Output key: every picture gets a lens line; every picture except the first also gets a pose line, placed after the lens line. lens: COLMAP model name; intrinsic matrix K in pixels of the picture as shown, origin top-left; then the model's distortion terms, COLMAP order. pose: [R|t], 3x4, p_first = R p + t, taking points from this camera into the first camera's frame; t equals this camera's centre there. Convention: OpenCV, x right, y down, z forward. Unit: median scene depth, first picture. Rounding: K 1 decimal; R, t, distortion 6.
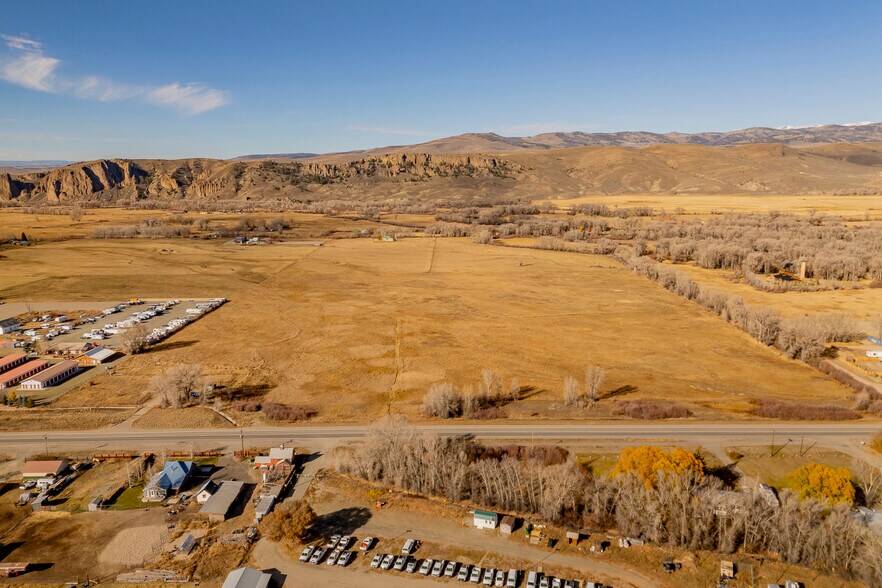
lens RADIAL K [[646.7, 0, 441.0], [0, 646.7, 294.0], [0, 0, 1]] dist [0.070502, -0.056848]
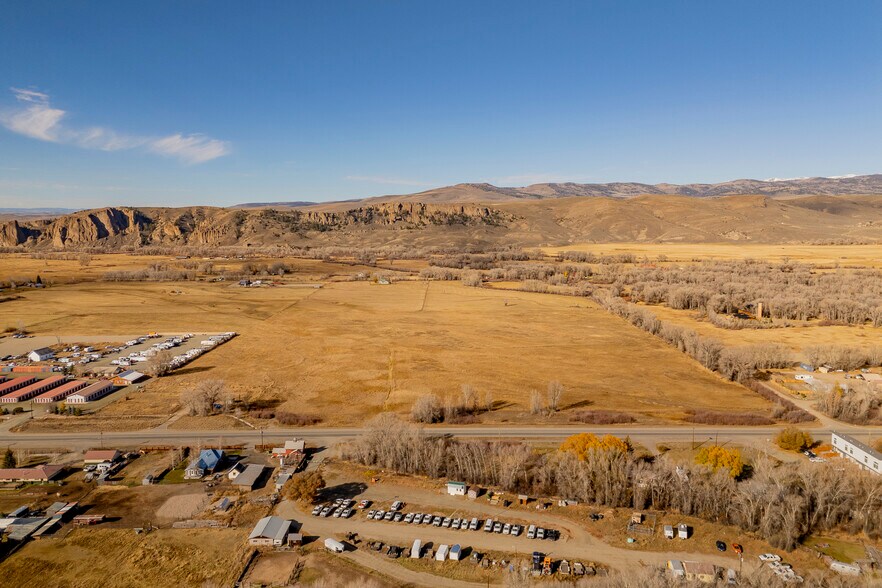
lens RADIAL K [[646.7, 0, 441.0], [0, 646.7, 294.0], [0, 0, 1]] dist [0.070502, -0.056848]
pose [[0.999971, 0.003921, 0.006535, 0.010318], [-0.003435, 0.997345, -0.072743, 0.022099], [-0.006803, 0.072718, 0.997329, -0.113344]]
